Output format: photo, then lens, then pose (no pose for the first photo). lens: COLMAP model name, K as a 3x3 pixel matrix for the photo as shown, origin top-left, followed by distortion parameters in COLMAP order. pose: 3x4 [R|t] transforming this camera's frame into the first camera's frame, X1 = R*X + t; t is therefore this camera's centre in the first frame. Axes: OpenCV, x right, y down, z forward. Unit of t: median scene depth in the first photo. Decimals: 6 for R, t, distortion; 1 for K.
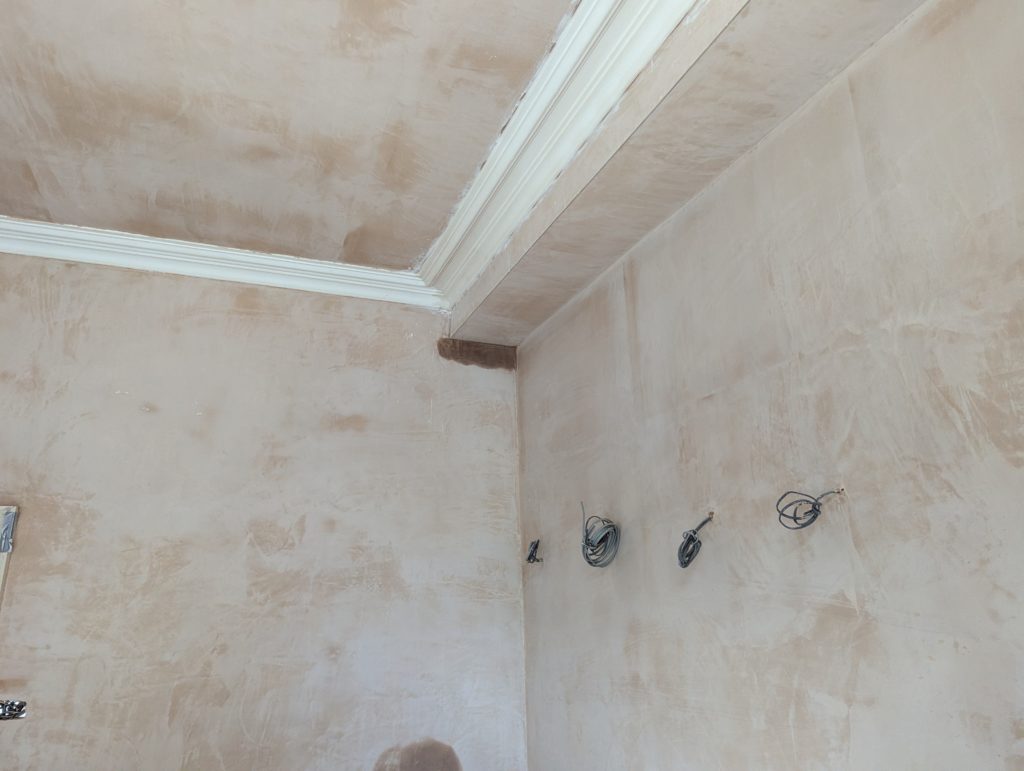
lens RADIAL K [[720.0, 0, 509.7], [0, 720.0, 381.1], [0, 0, 1]] dist [0.064084, -0.059224]
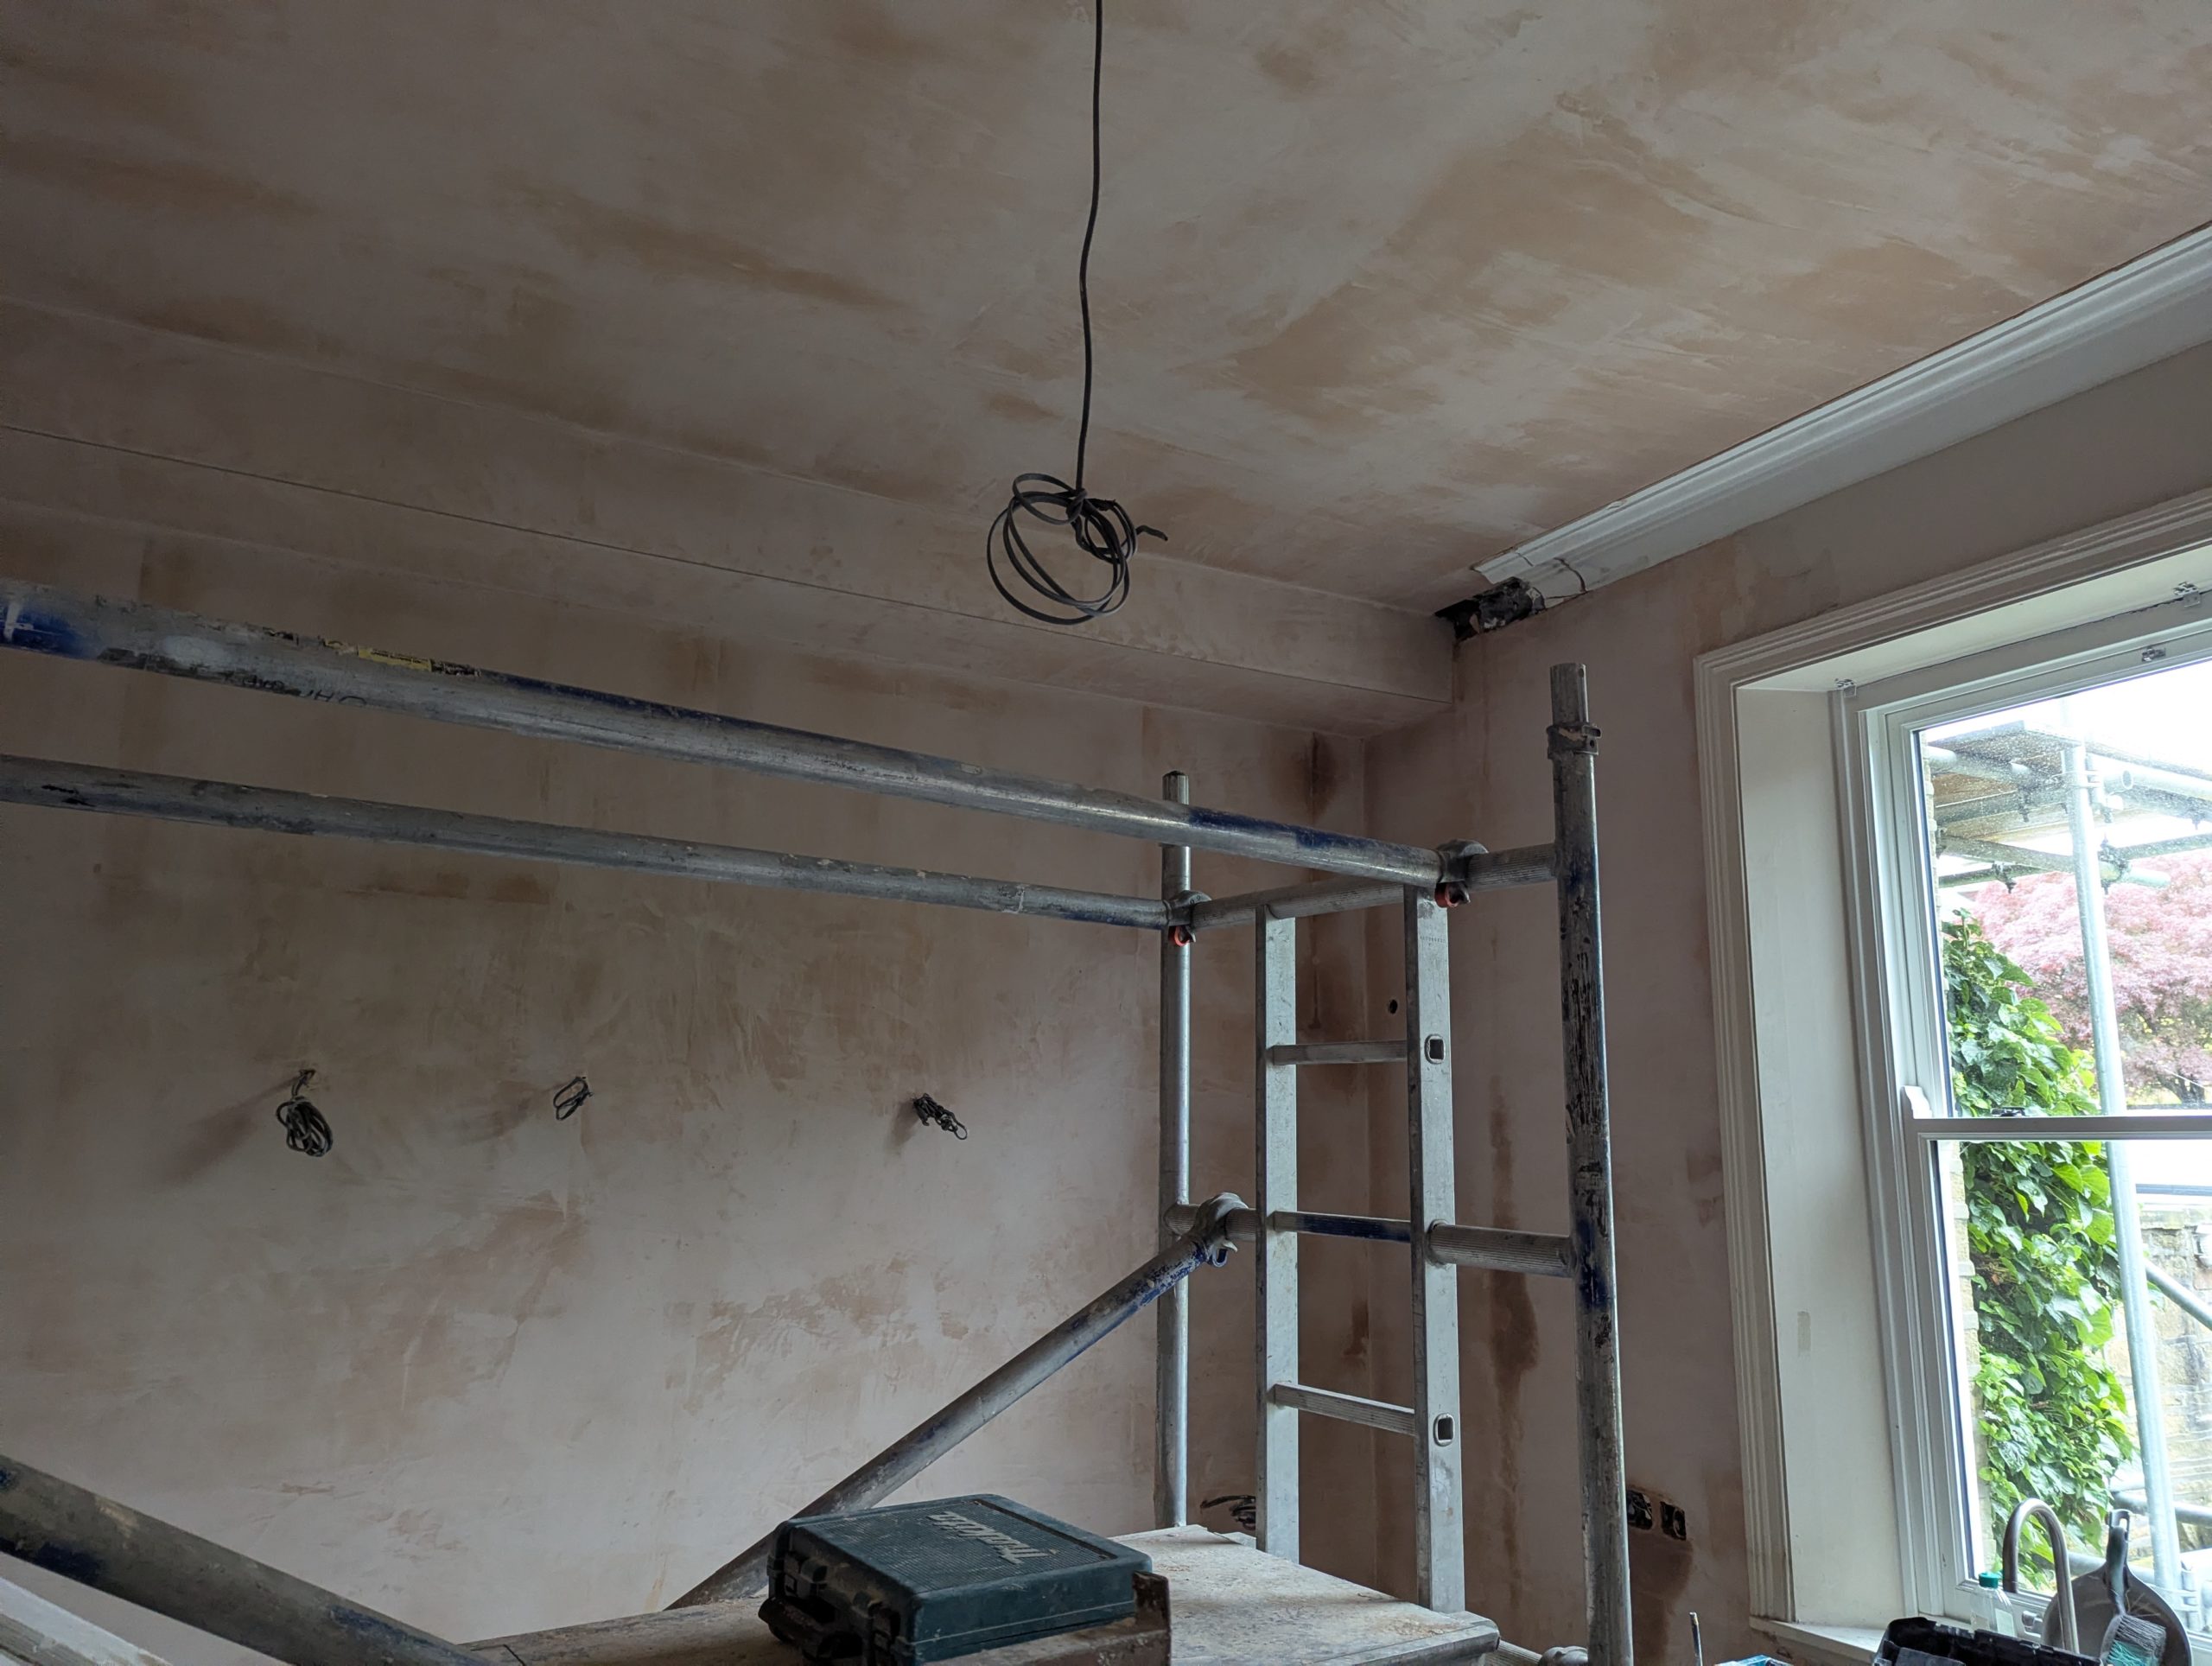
lens RADIAL K [[1561.0, 0, 1126.9], [0, 1561.0, 847.3], [0, 0, 1]] dist [0.069038, -0.068287]
pose [[-0.133069, 0.212468, 0.968065, -0.954121], [-0.291784, 0.925065, -0.243138, 0.101903], [-0.947183, -0.314820, -0.061103, 0.368573]]
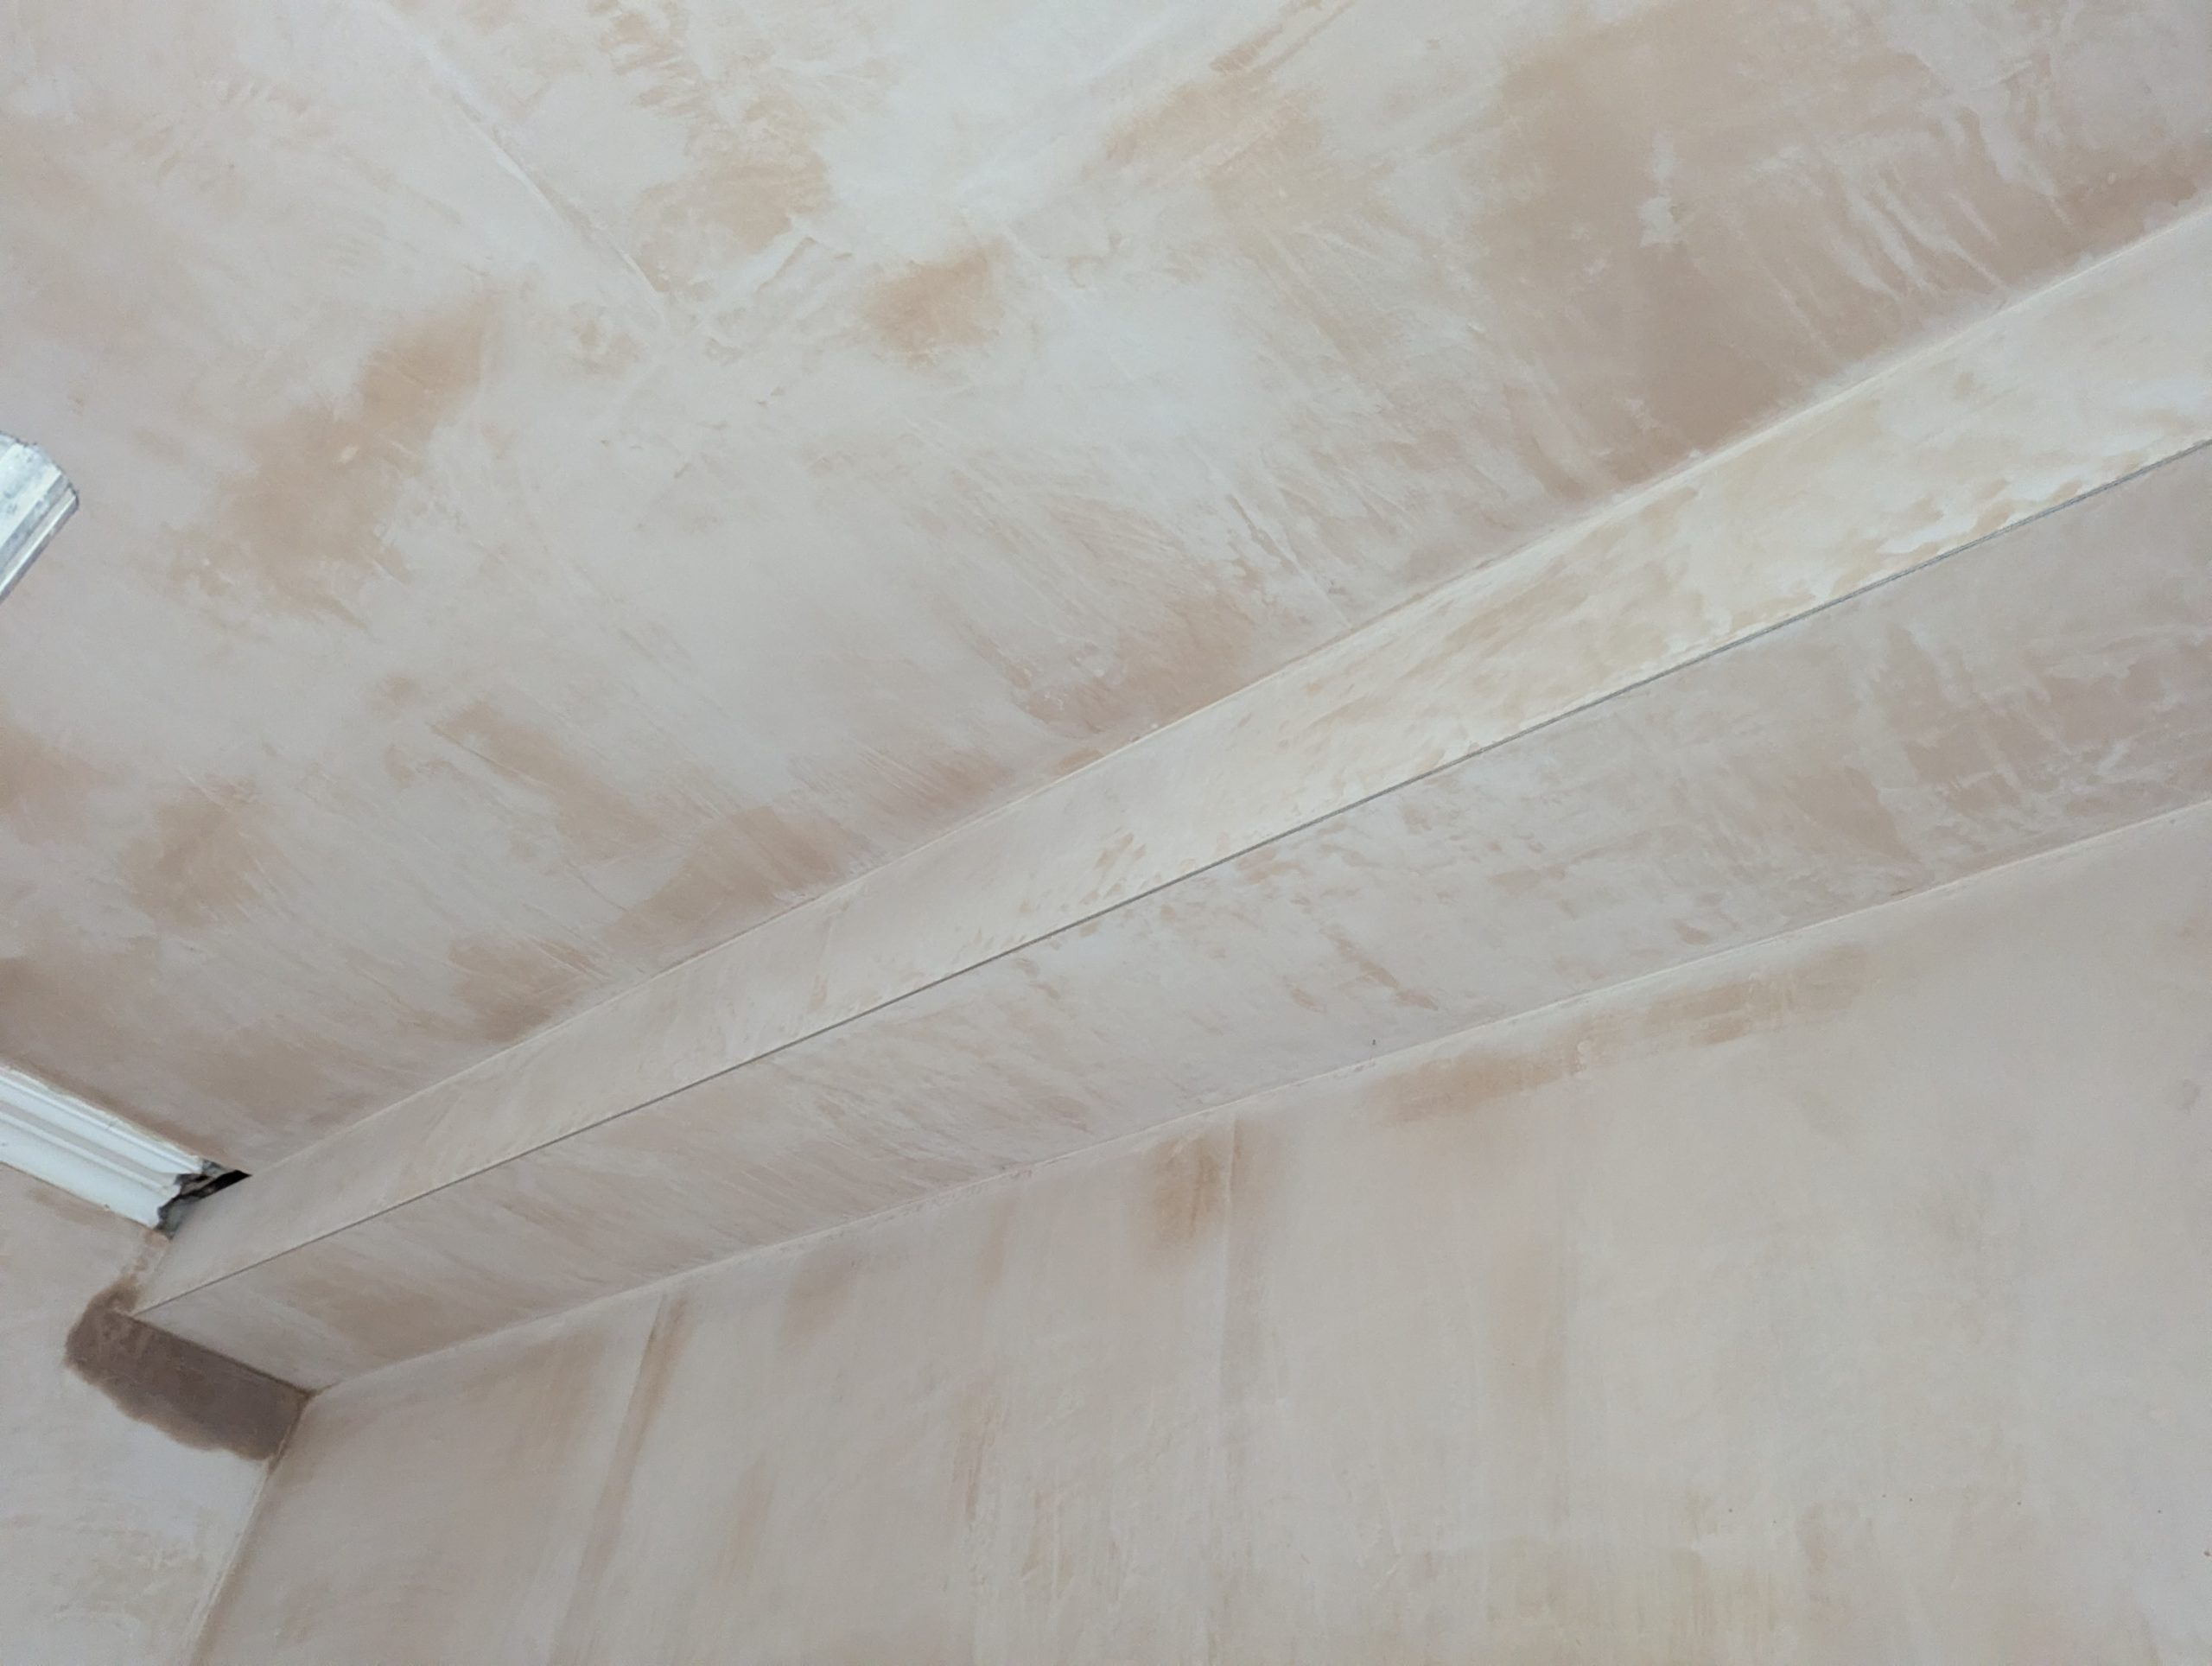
lens RADIAL K [[1565.5, 0, 1106.0], [0, 1565.5, 849.5], [0, 0, 1]] dist [0.063940, -0.054481]
pose [[0.862887, 0.406758, 0.299956, 0.004526], [-0.263221, 0.868354, -0.420329, -0.075028], [-0.431440, 0.283742, 0.856358, 0.068104]]
